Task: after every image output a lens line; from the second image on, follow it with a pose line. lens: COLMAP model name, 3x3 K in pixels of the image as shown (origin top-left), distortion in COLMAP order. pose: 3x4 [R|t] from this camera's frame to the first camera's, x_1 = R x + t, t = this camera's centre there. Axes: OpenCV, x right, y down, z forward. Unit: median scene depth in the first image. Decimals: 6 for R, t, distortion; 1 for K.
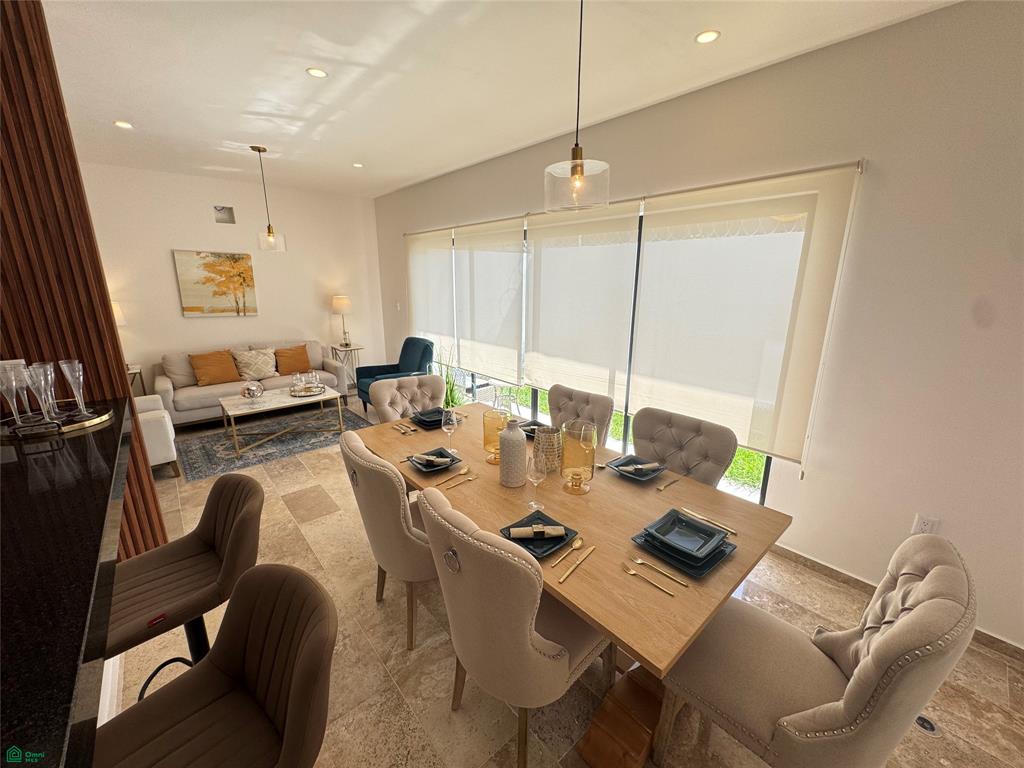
lens RADIAL K [[412.1, 0, 513.5], [0, 412.1, 384.7], [0, 0, 1]] dist [-0.001079, 0.000340]
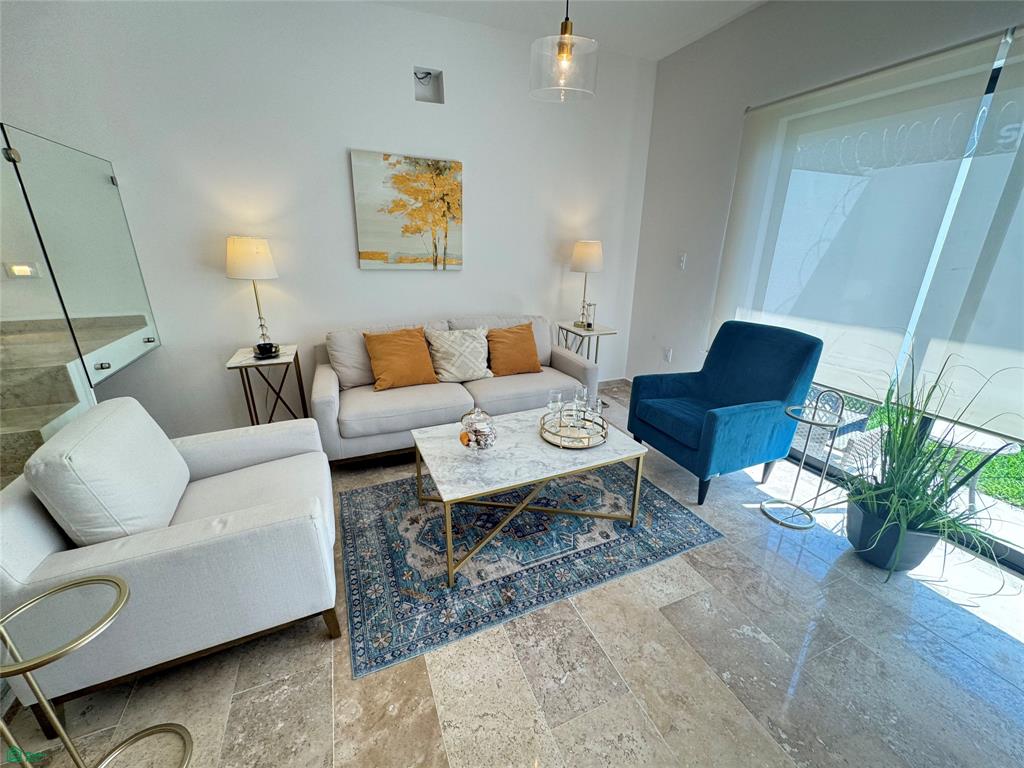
lens RADIAL K [[412.1, 0, 512.8], [0, 412.1, 385.1], [0, 0, 1]] dist [-0.001079, 0.000340]
pose [[0.952094, 0.106474, -0.286671, -0.389630], [-0.083061, 0.992227, 0.092666, -0.068703], [0.294309, -0.064416, 0.953537, 0.472529]]
